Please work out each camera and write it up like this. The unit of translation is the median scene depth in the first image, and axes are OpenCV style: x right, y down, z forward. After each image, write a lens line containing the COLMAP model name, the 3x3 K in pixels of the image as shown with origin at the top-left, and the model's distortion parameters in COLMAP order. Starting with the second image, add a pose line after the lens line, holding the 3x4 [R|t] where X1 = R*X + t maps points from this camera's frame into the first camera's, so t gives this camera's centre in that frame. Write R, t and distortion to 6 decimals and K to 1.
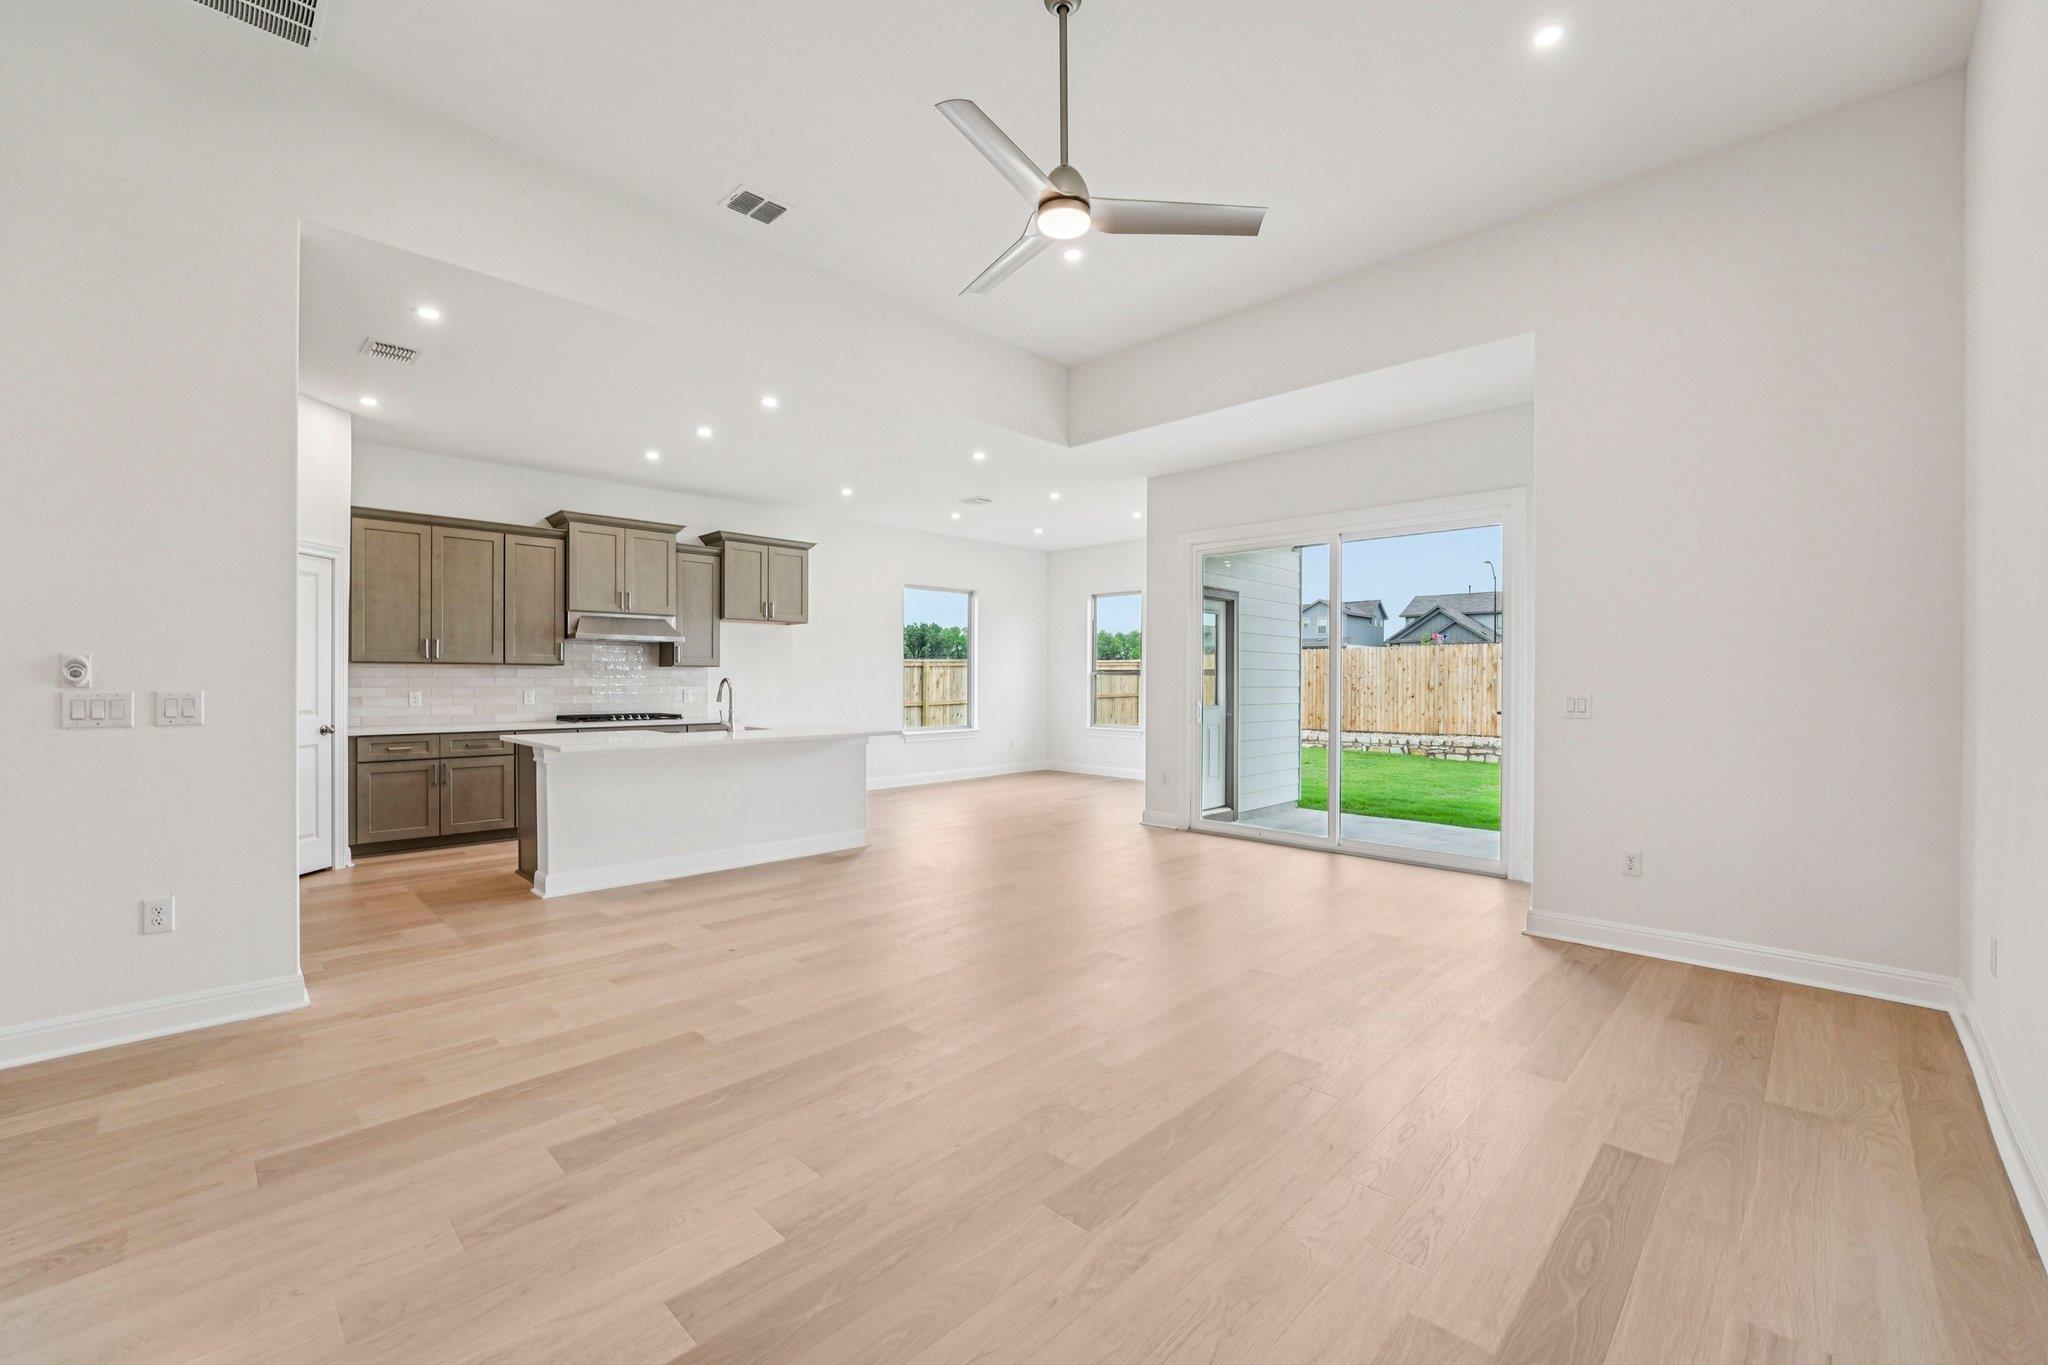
lens RADIAL K [[840.0, 0, 1011.5], [0, 840.0, 681.2], [0, 0, 1]] dist [-0.015142, 0.001502]
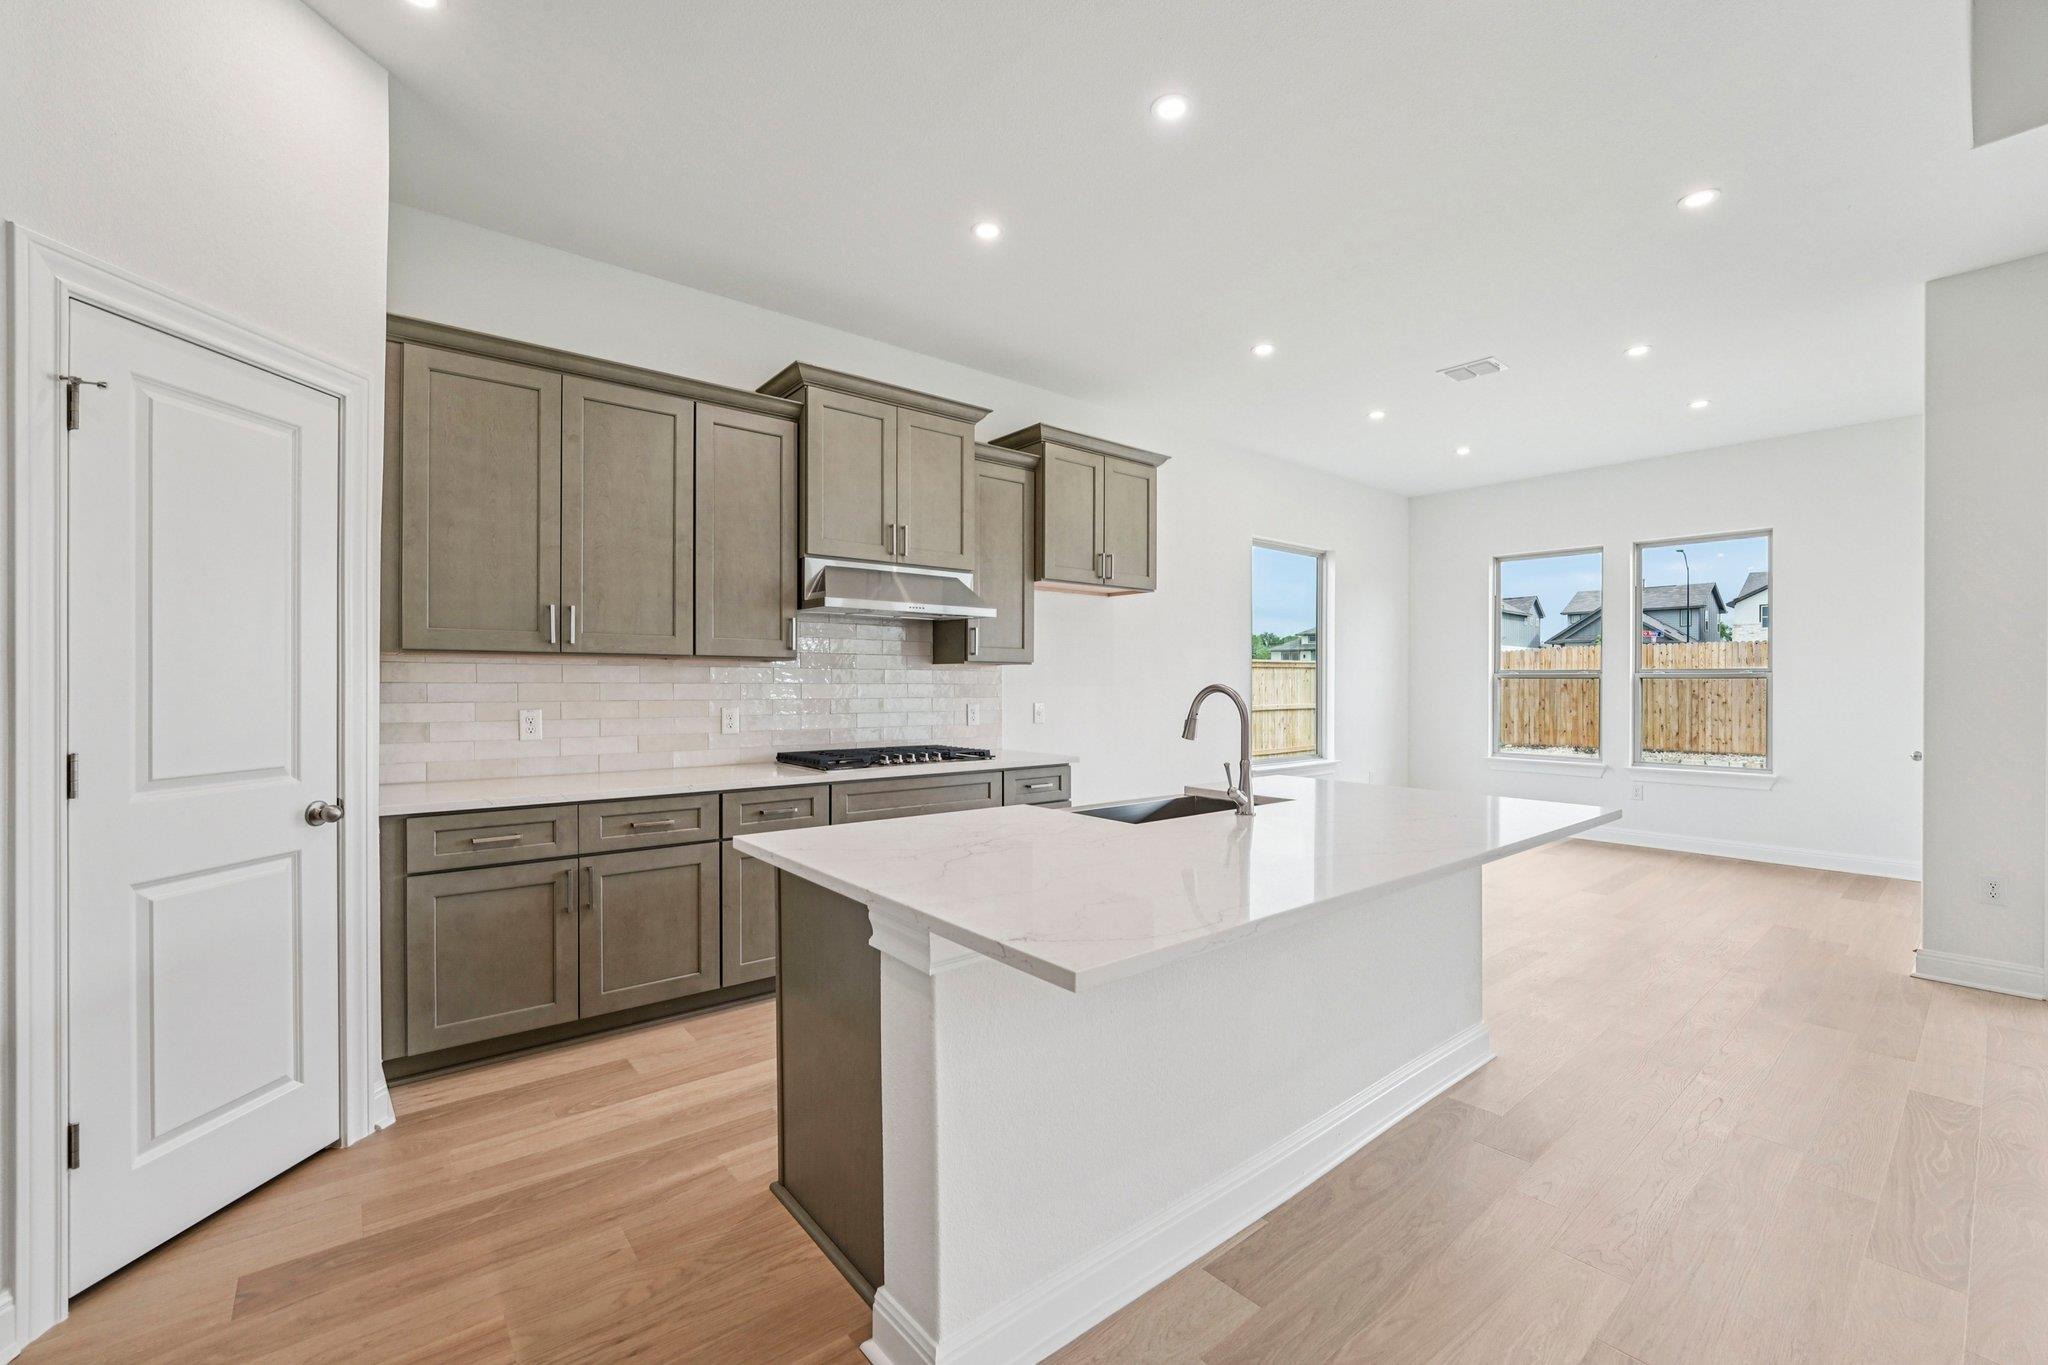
lens RADIAL K [[840.0, 0, 1012.9], [0, 840.0, 684.0], [0, 0, 1]] dist [-0.015142, 0.001502]
pose [[0.994451, -0.000434, -0.105196, -0.360672], [0.000224, 0.999998, -0.002000, -0.002855], [0.105196, 0.001965, 0.994450, 0.512223]]
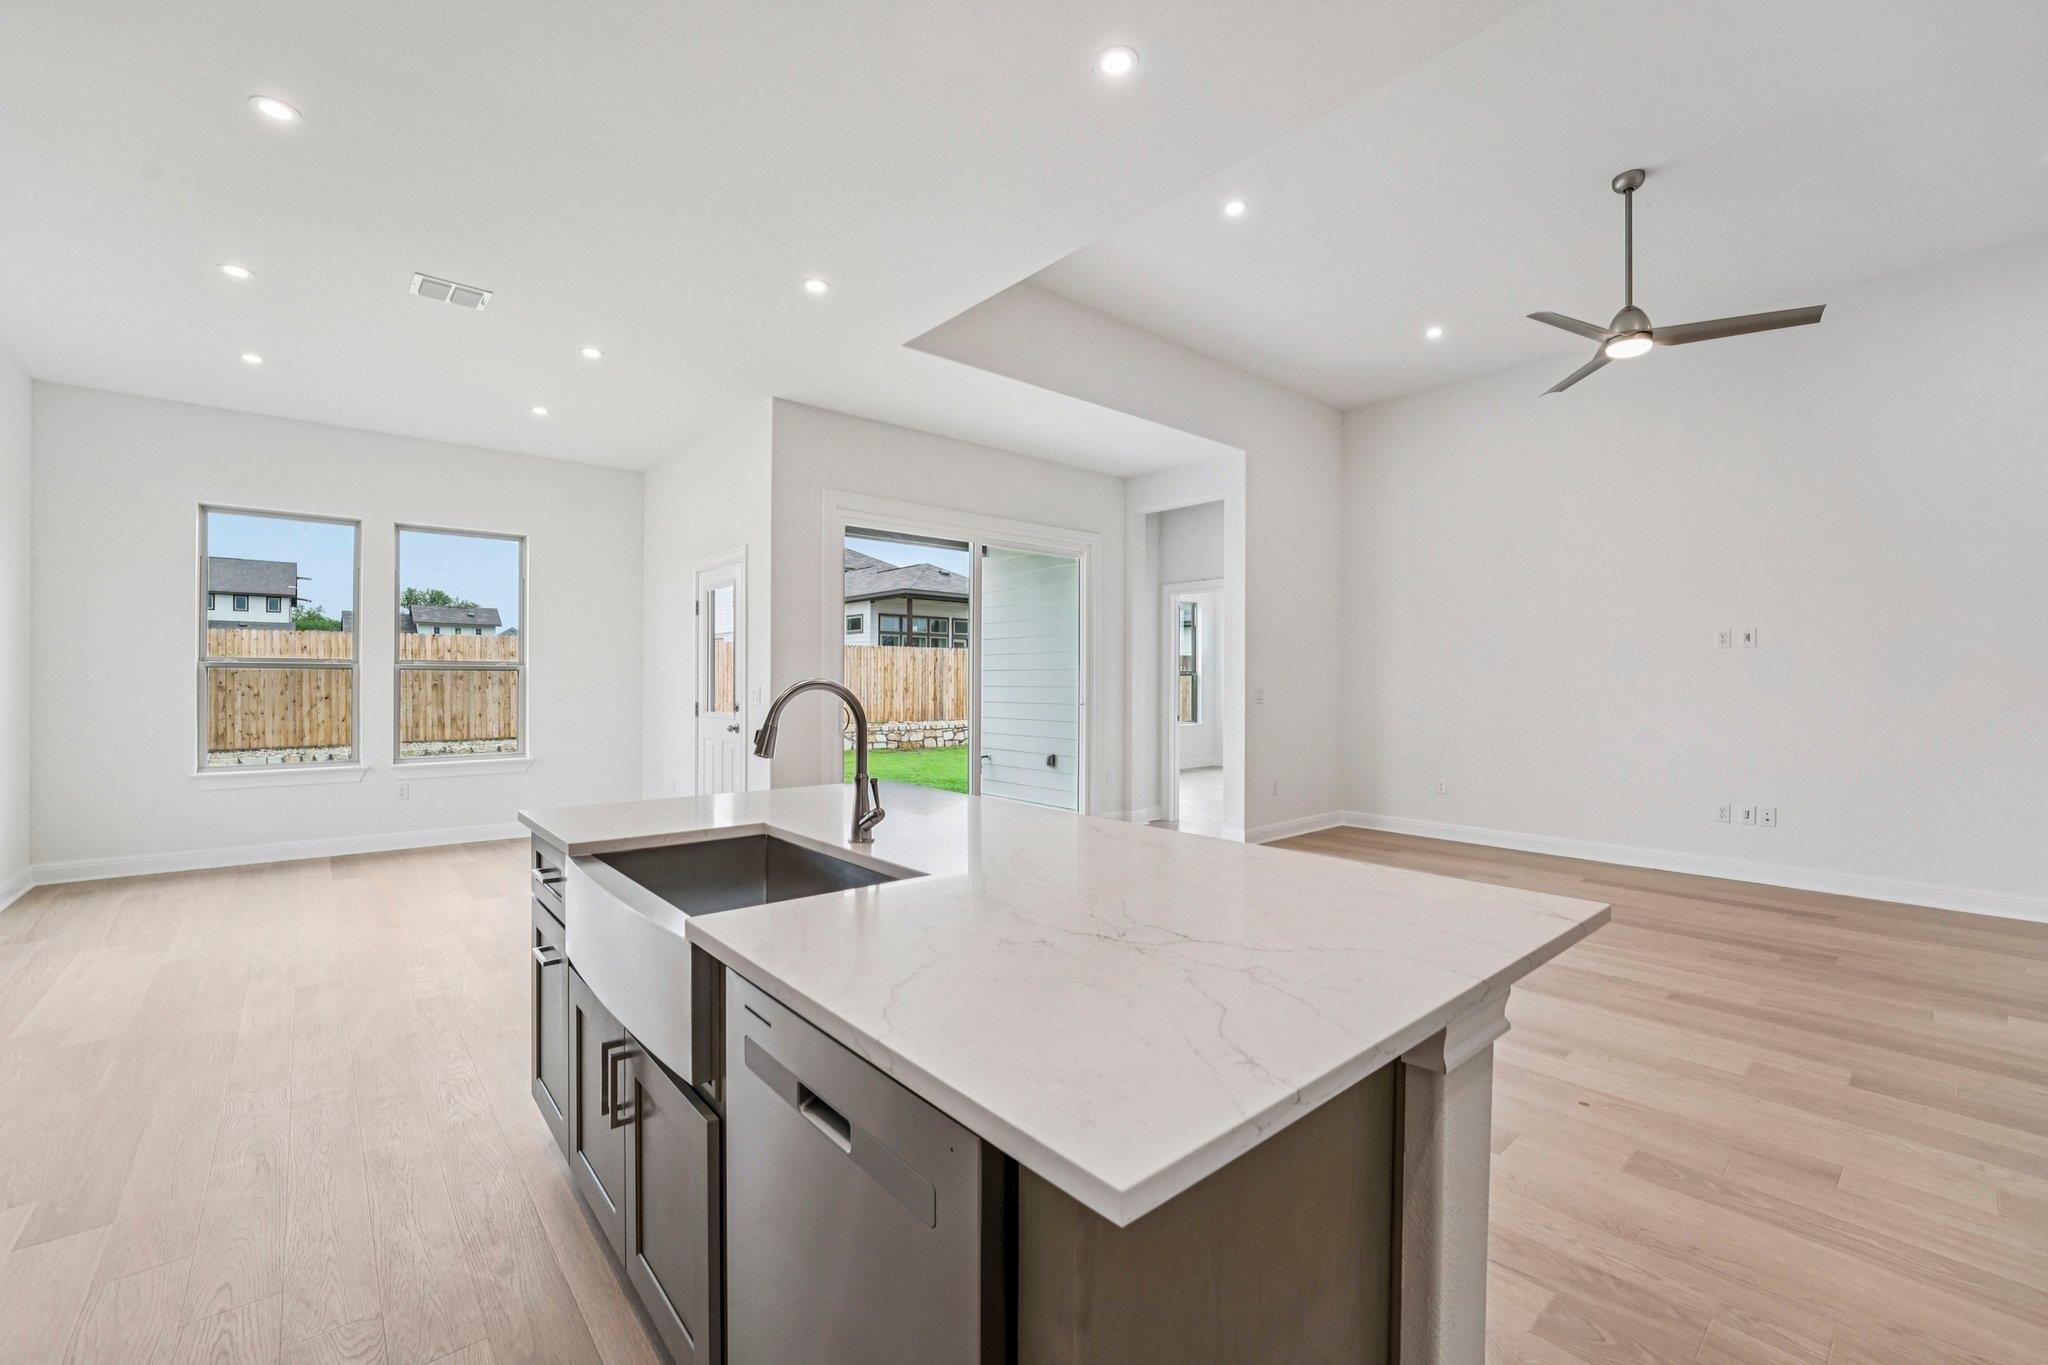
lens RADIAL K [[840.0, 0, 1018.0], [0, 840.0, 678.4], [0, 0, 1]] dist [-0.015142, 0.001502]
pose [[0.069184, -0.001967, 0.997602, -0.598004], [-0.001663, 0.999996, 0.002087, -0.004797], [-0.997603, -0.001804, 0.069181, 0.829206]]
